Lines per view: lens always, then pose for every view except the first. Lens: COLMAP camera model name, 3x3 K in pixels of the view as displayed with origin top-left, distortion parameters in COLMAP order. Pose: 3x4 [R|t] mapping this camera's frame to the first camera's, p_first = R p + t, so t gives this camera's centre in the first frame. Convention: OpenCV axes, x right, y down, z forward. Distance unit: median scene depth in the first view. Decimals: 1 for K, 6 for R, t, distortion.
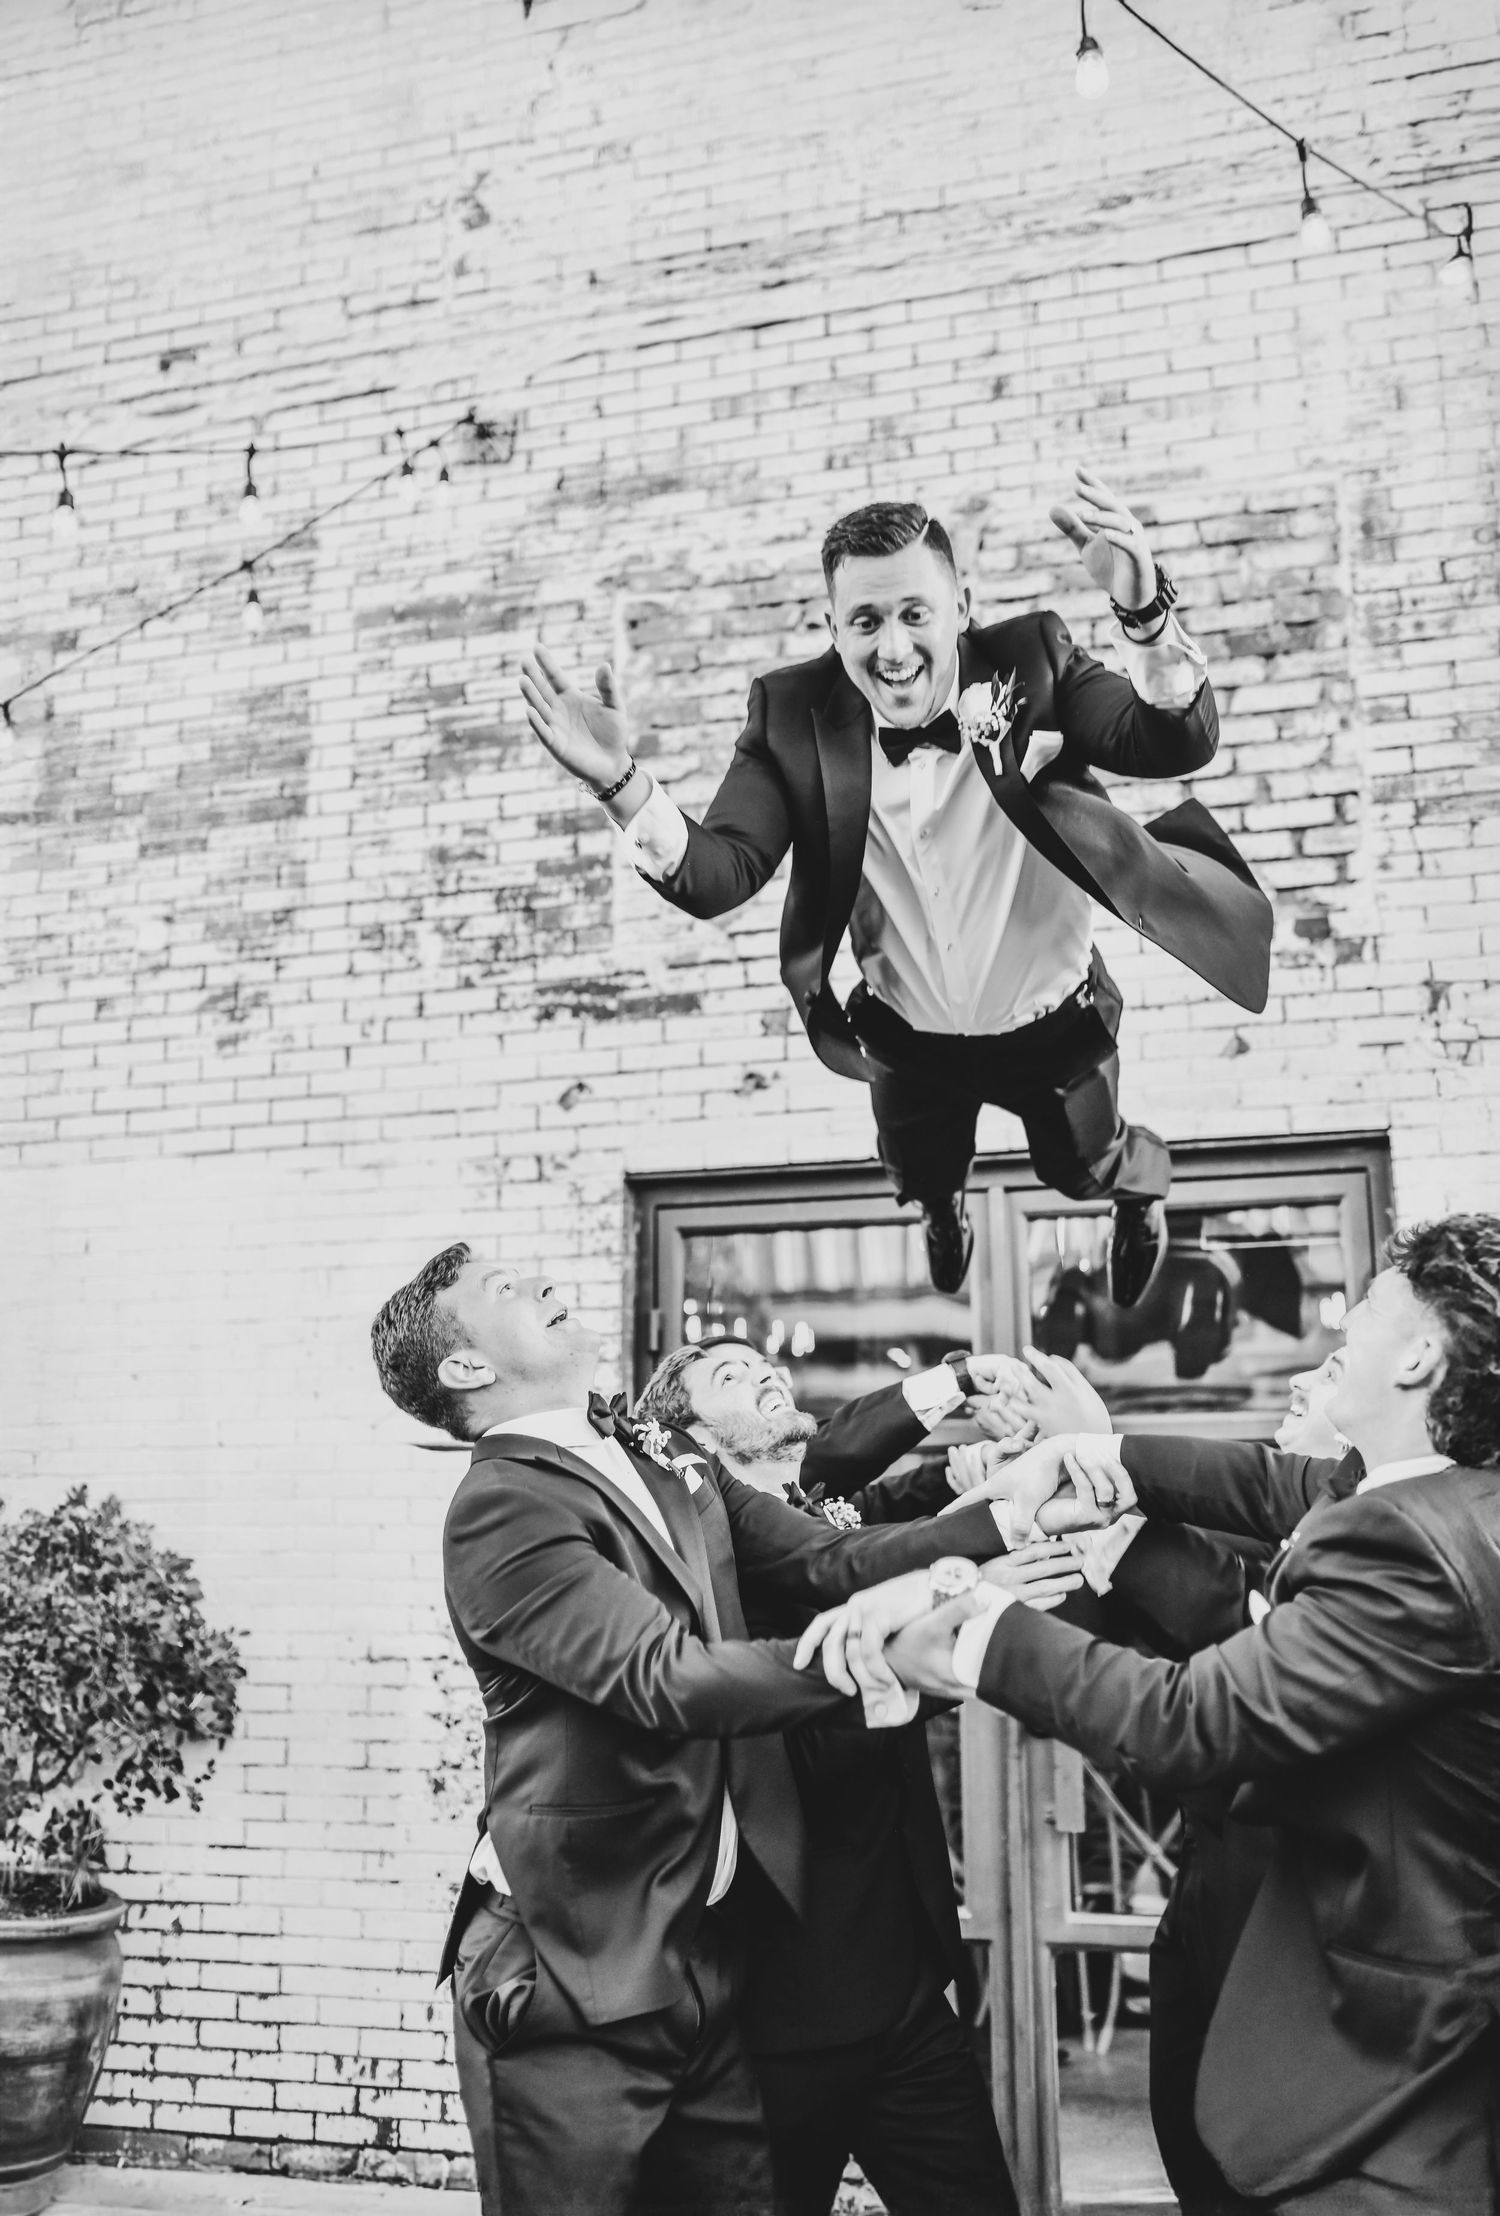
lens RADIAL K [[2085.0, 0, 750.0], [0, 2085.0, 1108.0], [0, 0, 1]] dist [-0.083127, 0.120787]
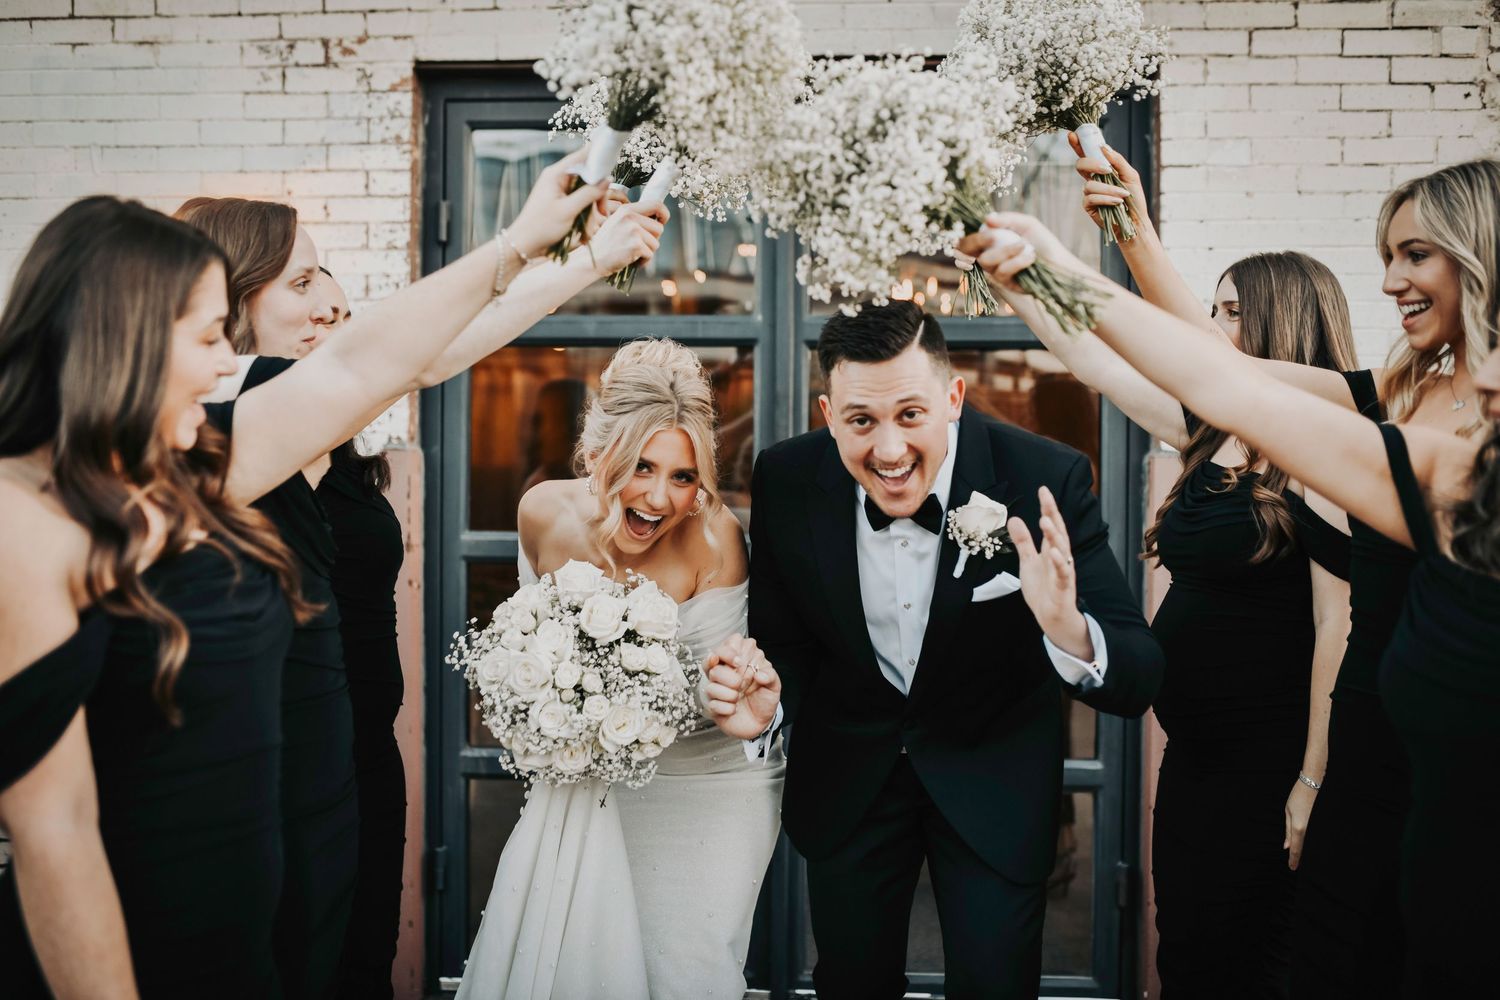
lens RADIAL K [[1458.9, 0, 750.0], [0, 1458.9, 500.0], [0, 0, 1]] dist [-0.065883, 0.099111]
pose [[0.976600, 0.010262, 0.214821, -0.050180], [-0.059471, 0.972797, 0.223895, 0.070808], [-0.206679, -0.231432, 0.950644, 0.255462]]
